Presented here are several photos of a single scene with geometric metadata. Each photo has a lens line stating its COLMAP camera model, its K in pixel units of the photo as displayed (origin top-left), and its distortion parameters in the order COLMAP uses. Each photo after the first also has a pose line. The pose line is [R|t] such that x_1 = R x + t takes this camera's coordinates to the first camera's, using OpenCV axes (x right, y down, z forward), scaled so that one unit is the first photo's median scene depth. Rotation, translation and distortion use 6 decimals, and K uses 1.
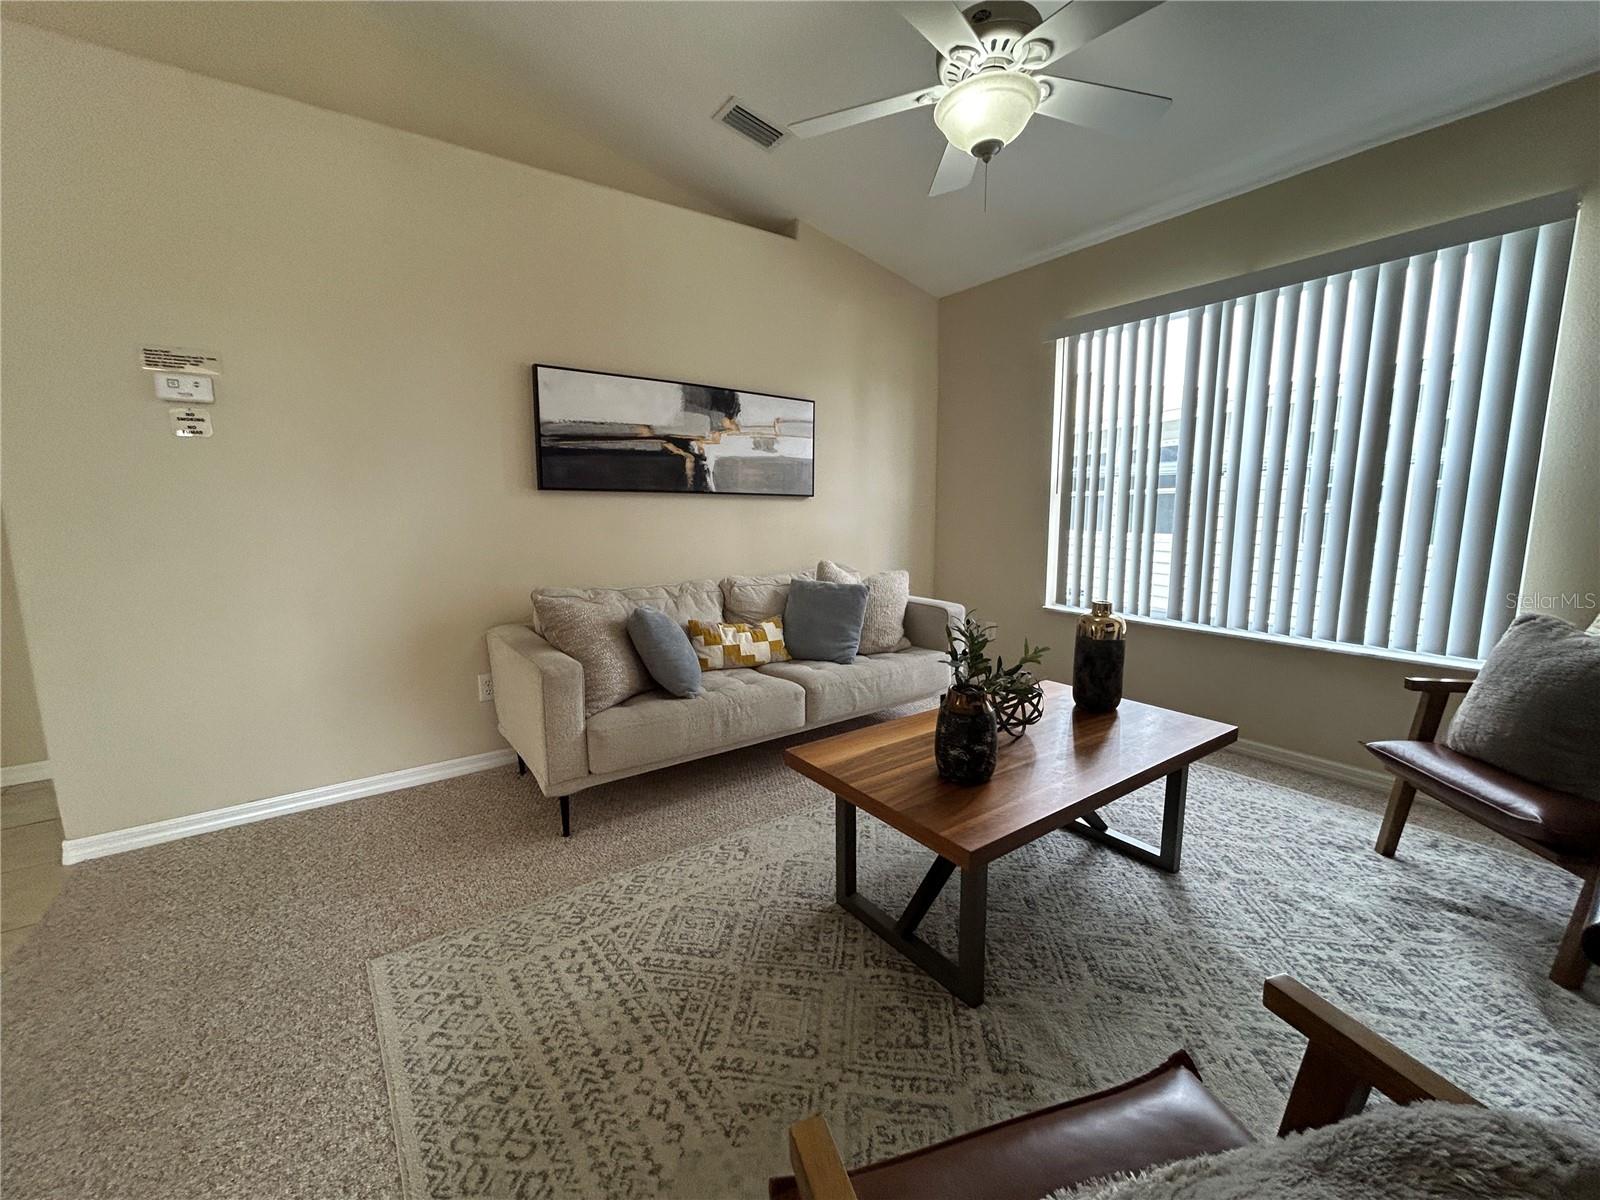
lens RADIAL K [[647.1, 0, 796.3], [0, 647.1, 596.9], [0, 0, 1]] dist [-0.002440, 0.000082]
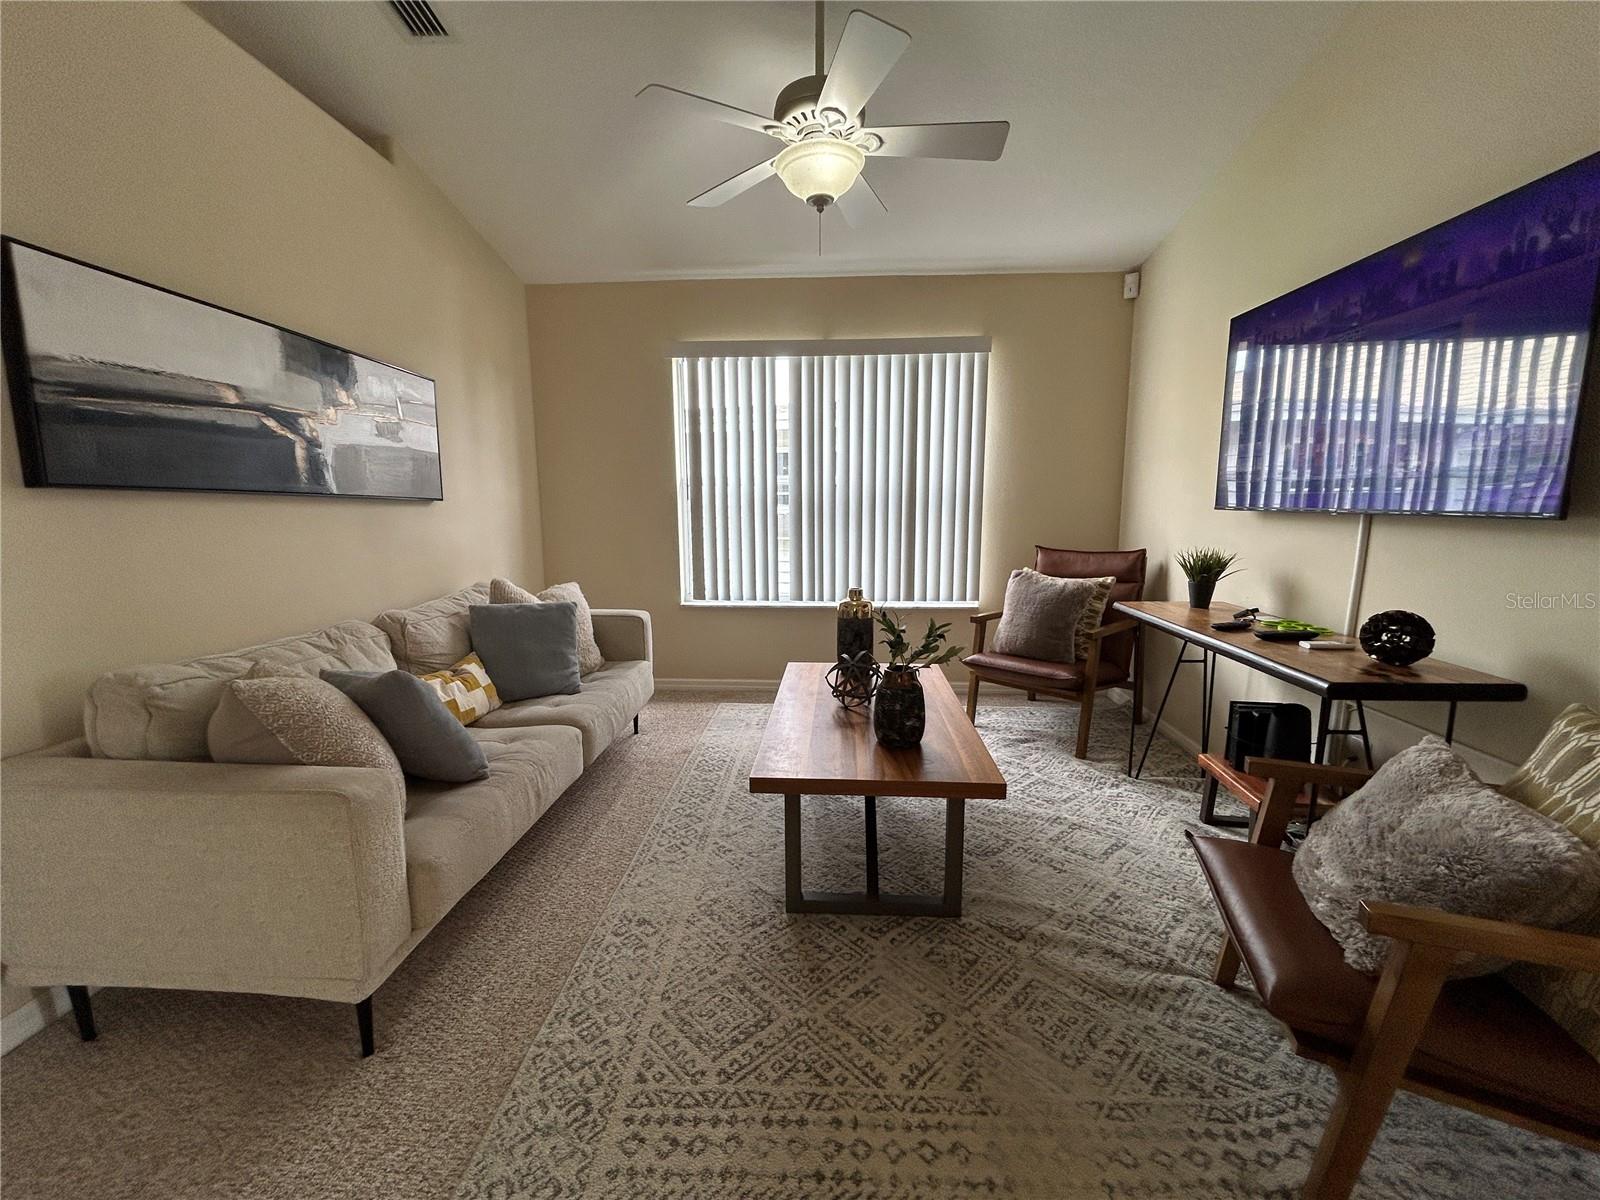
lens RADIAL K [[645.7, 0, 799.3], [0, 645.7, 595.8], [0, 0, 1]] dist [-0.011349, 0.006554]
pose [[0.621622, -0.107205, 0.775946, -0.548063], [0.109372, 0.992766, 0.049542, -0.050841], [-0.775644, 0.054071, 0.628850, 0.283068]]
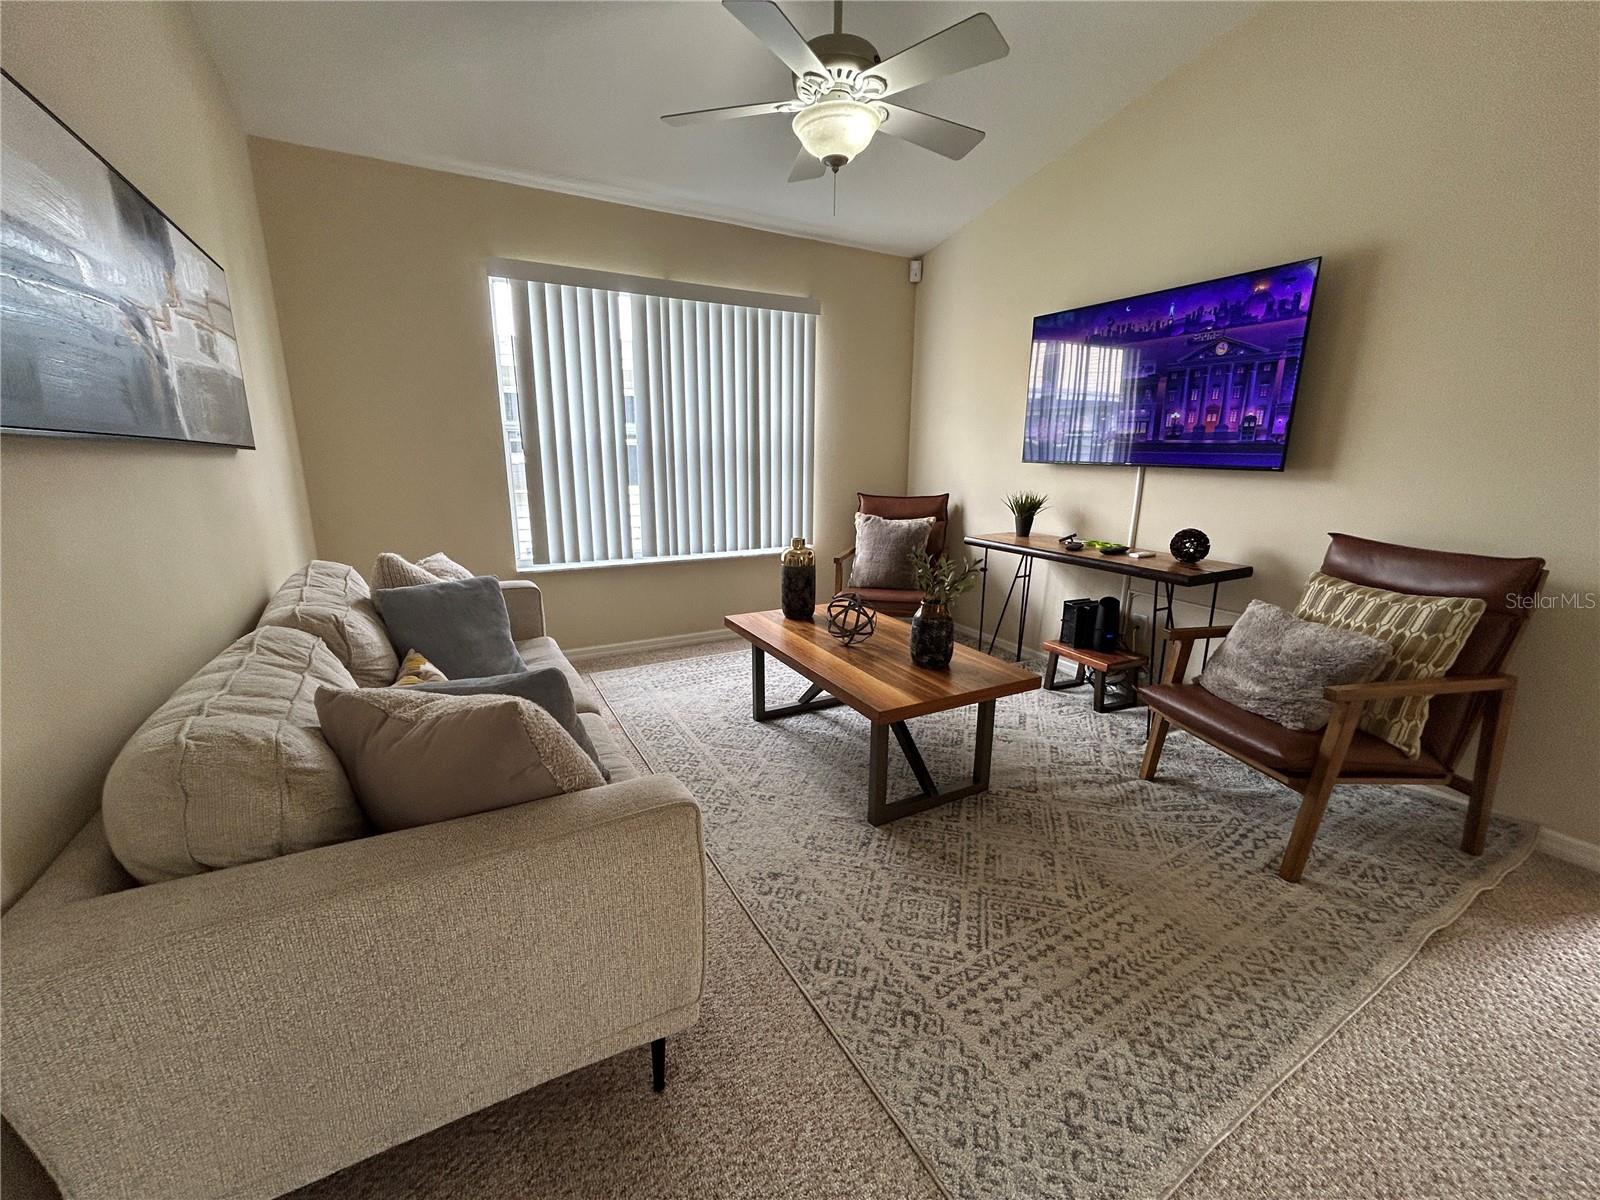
lens RADIAL K [[645.7, 0, 799.3], [0, 645.7, 595.8], [0, 0, 1]] dist [-0.011349, 0.006554]
pose [[0.112733, -0.211349, 0.970888, -0.812226], [0.132248, 0.971615, 0.196152, -0.132447], [-0.984785, 0.106285, 0.137484, 0.792568]]
